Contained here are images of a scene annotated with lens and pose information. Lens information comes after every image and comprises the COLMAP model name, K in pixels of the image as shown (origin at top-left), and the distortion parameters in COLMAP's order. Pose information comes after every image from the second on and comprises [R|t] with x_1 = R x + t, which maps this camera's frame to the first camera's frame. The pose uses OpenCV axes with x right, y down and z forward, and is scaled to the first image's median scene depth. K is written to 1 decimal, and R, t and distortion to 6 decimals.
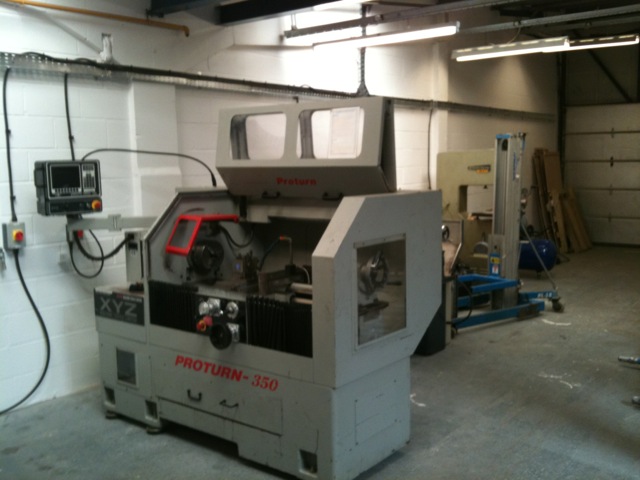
lens RADIAL K [[690.6, 0, 322.1], [0, 690.6, 248.7], [0, 0, 1]] dist [0.173207, -0.474083]
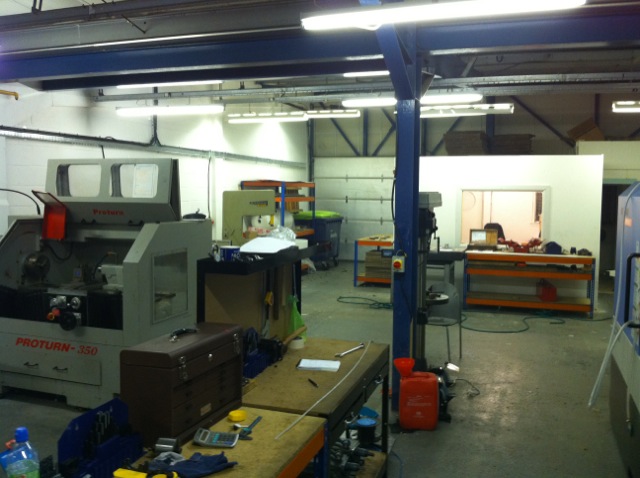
lens RADIAL K [[622.0, 0, 320.0], [0, 622.0, 239.0], [0, 0, 1]] dist [0.001424, -0.018341]
pose [[0.949446, 0.002013, 0.313925, -0.023431], [0.014094, 0.998698, -0.049030, 0.023799], [-0.313615, 0.050976, 0.948181, -0.315308]]
